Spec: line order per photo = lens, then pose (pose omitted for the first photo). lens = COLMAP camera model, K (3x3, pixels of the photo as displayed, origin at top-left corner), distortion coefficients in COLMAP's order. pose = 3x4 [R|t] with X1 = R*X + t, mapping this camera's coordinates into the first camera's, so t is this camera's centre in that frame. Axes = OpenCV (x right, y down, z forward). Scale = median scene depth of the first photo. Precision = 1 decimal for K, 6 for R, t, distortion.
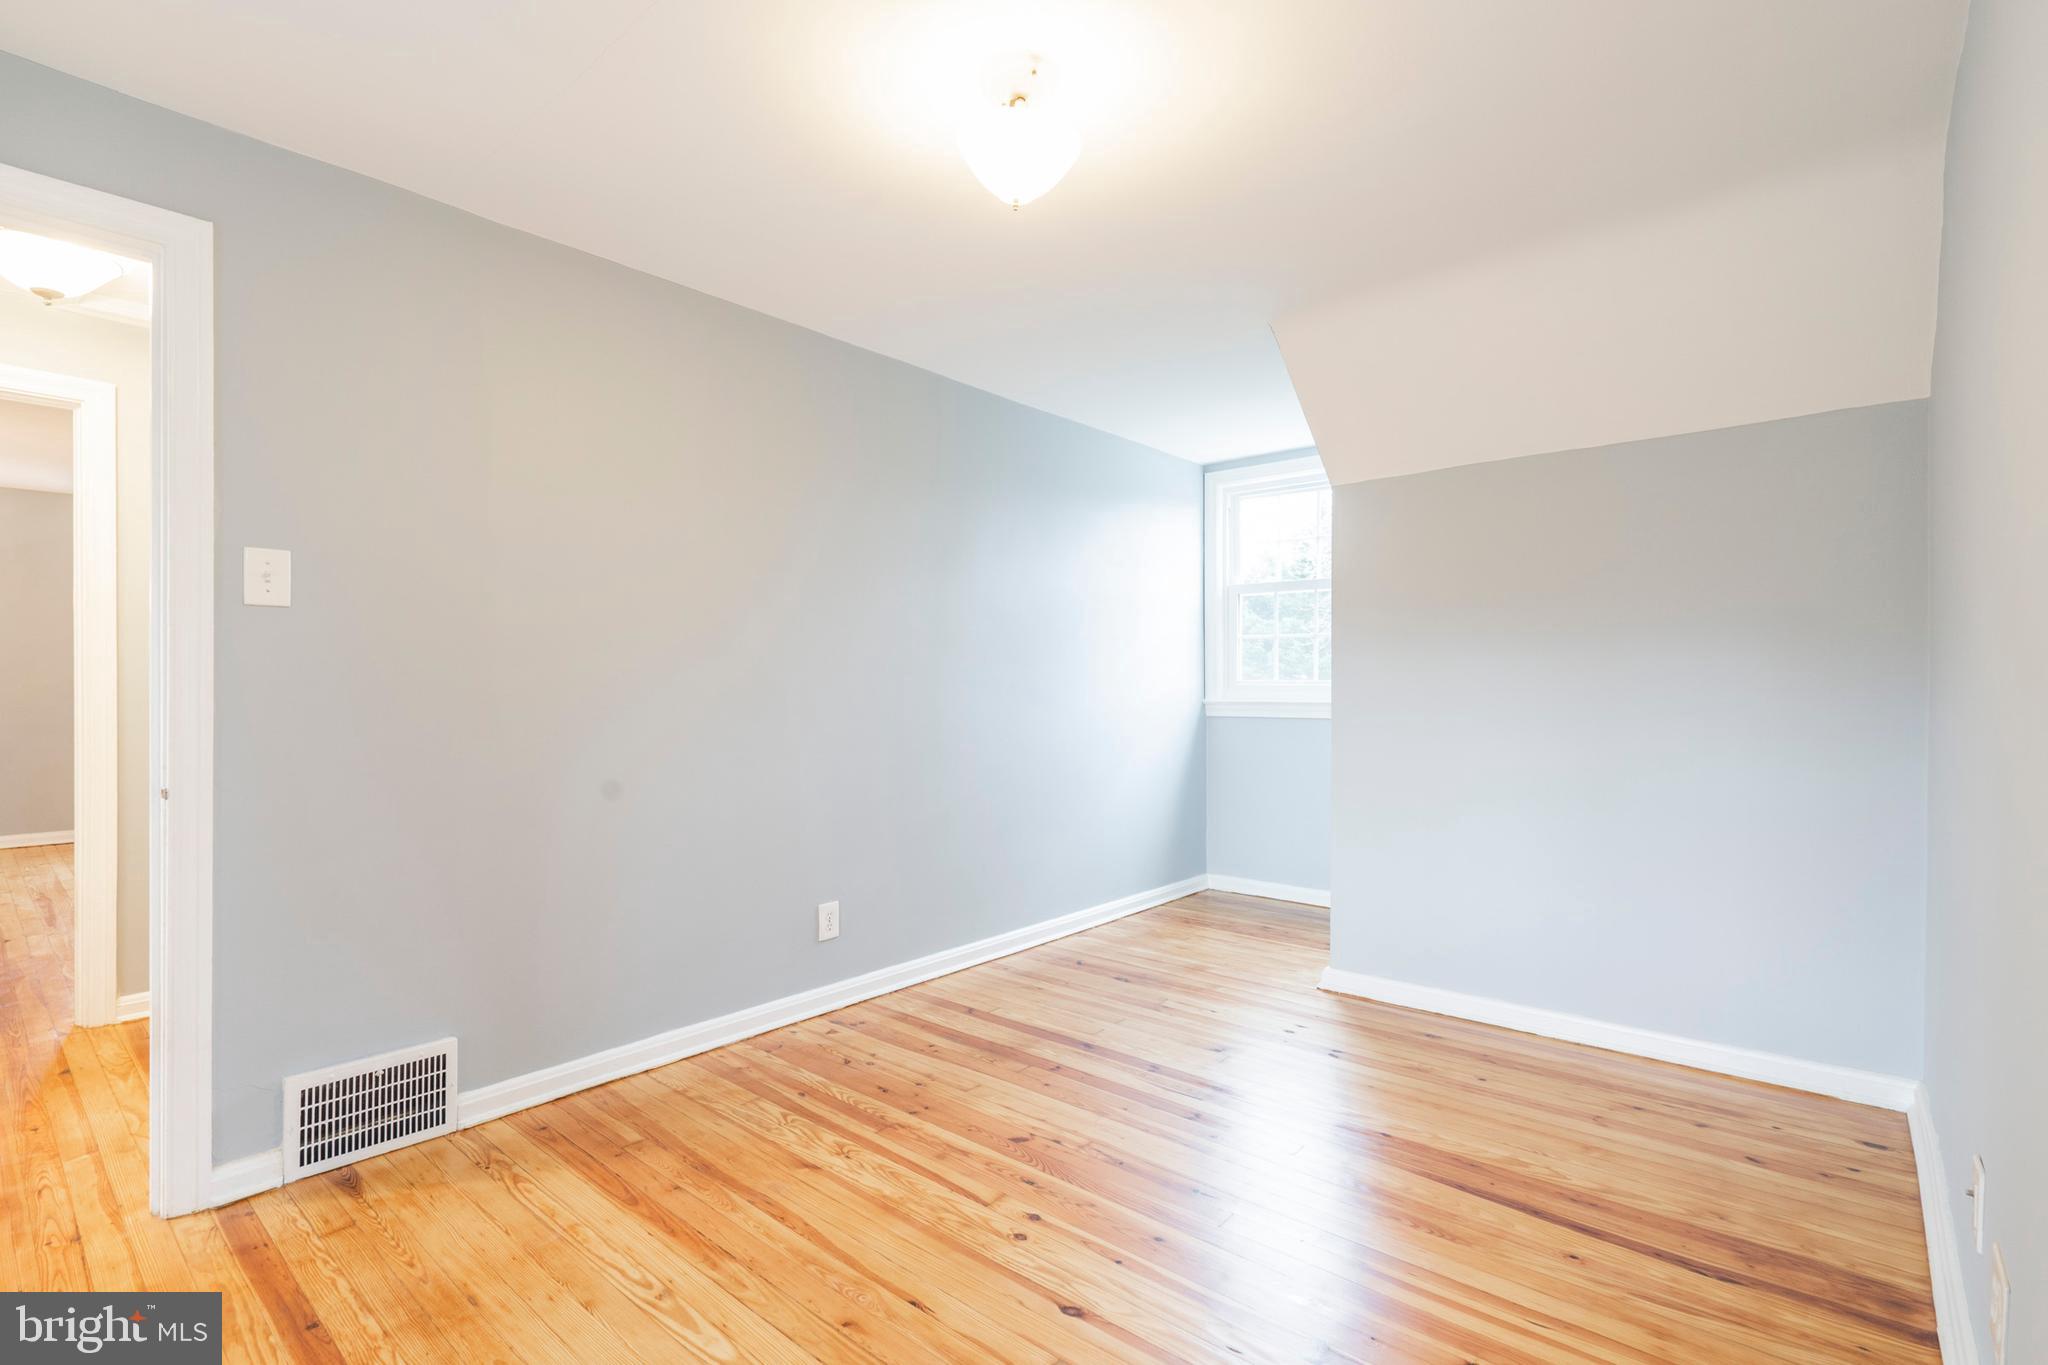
lens RADIAL K [[954.8, 0, 1009.9], [0, 954.8, 660.3], [0, 0, 1]] dist [-0.006573, 0.000820]
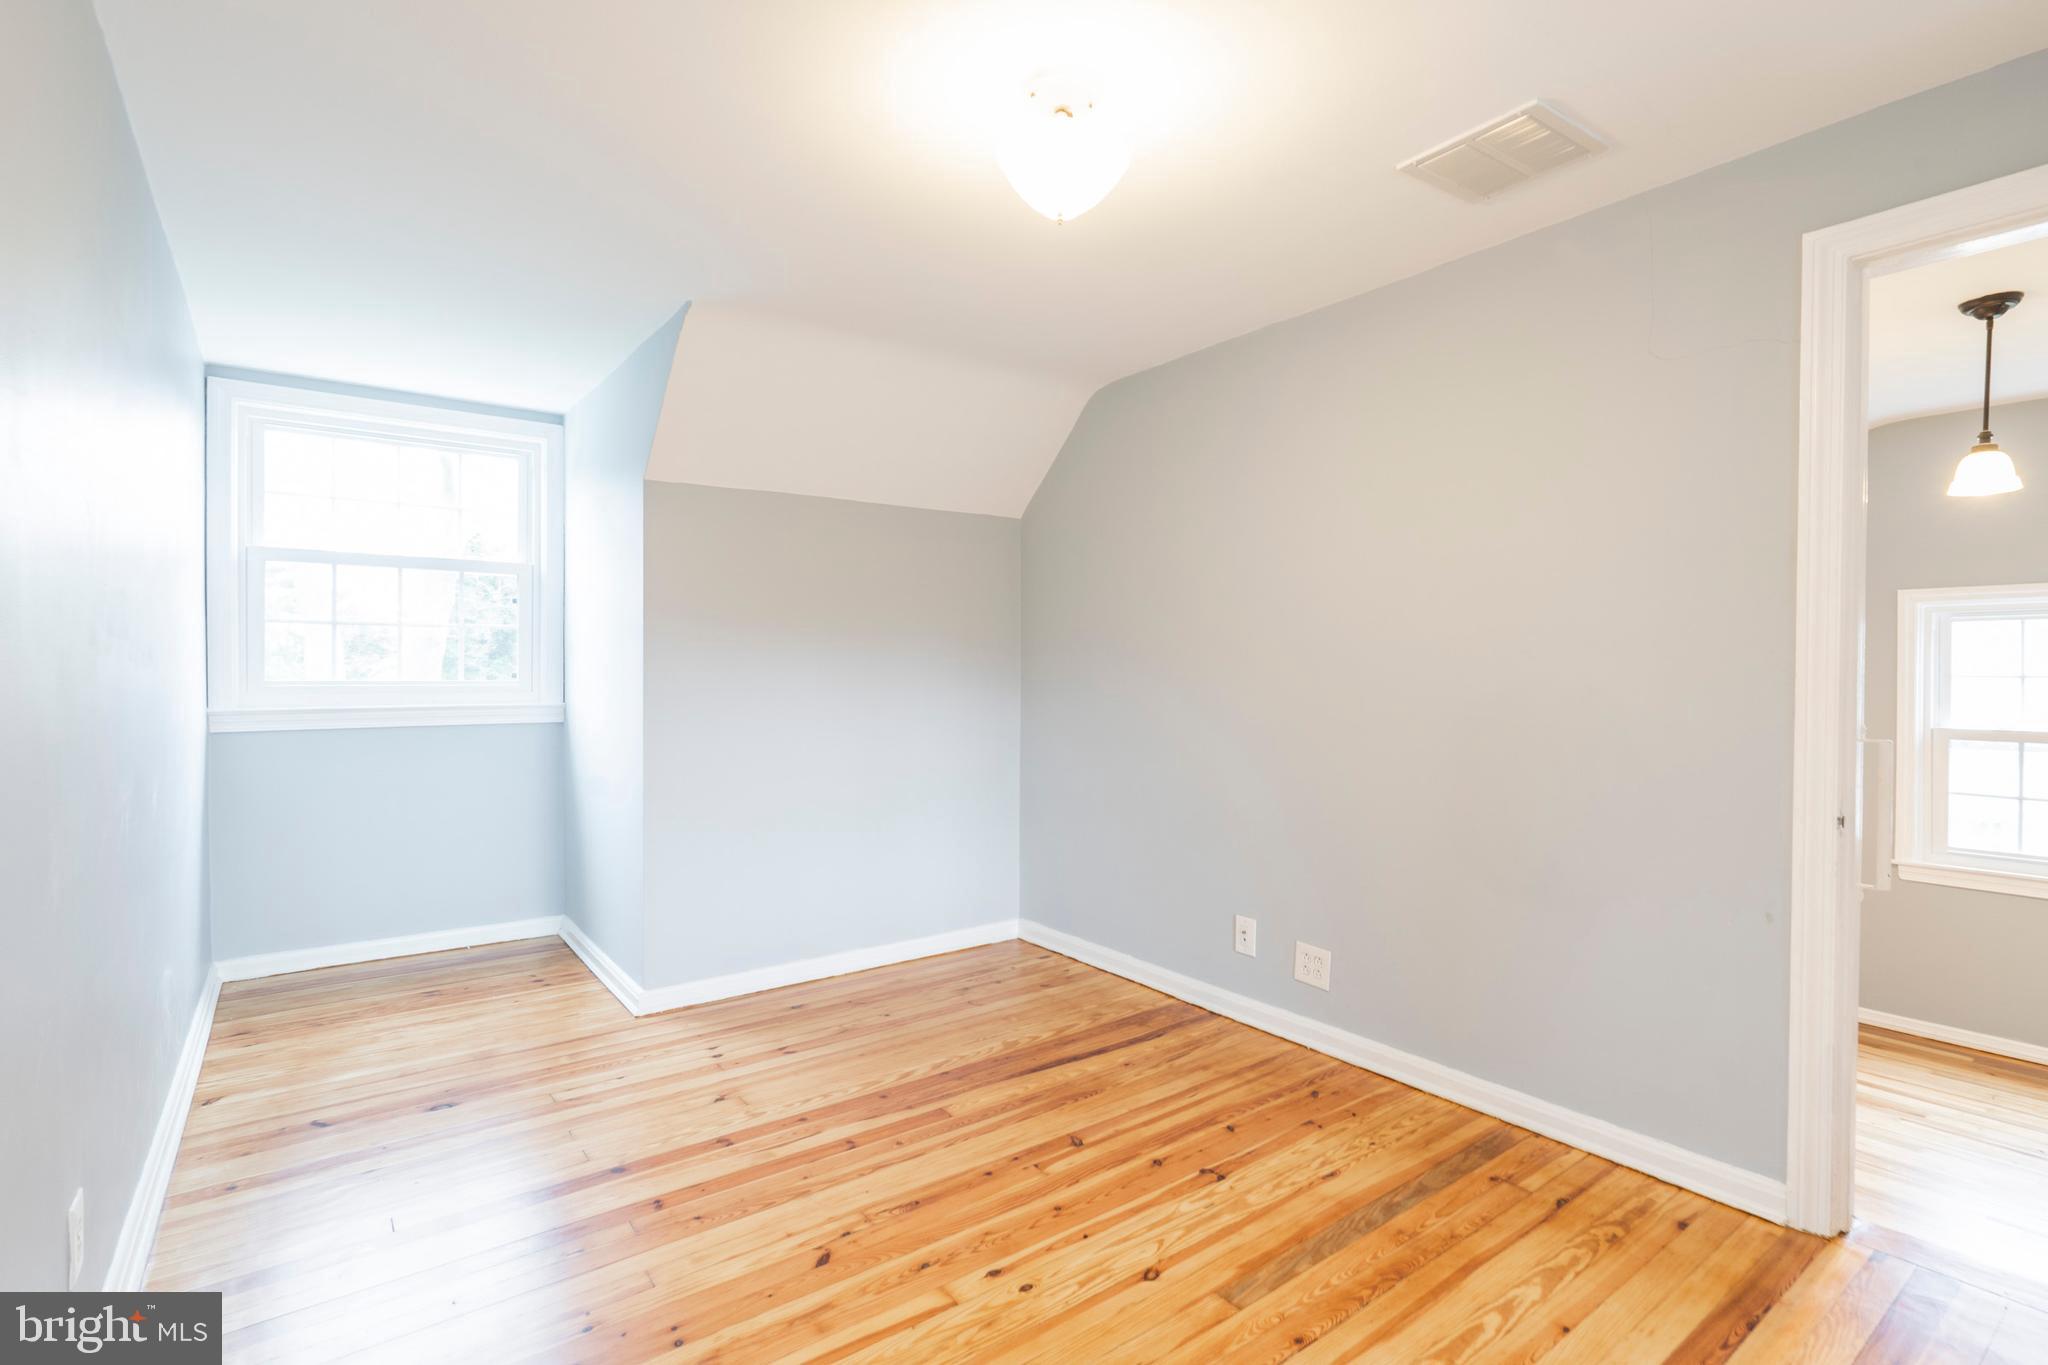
lens RADIAL K [[954.8, 0, 1009.9], [0, 954.8, 660.3], [0, 0, 1]] dist [-0.006573, 0.000820]
pose [[0.214313, 0.007302, 0.976738, -0.748964], [-0.030534, 0.999533, -0.000773, -0.023638], [-0.976288, -0.029658, 0.214436, 0.659598]]
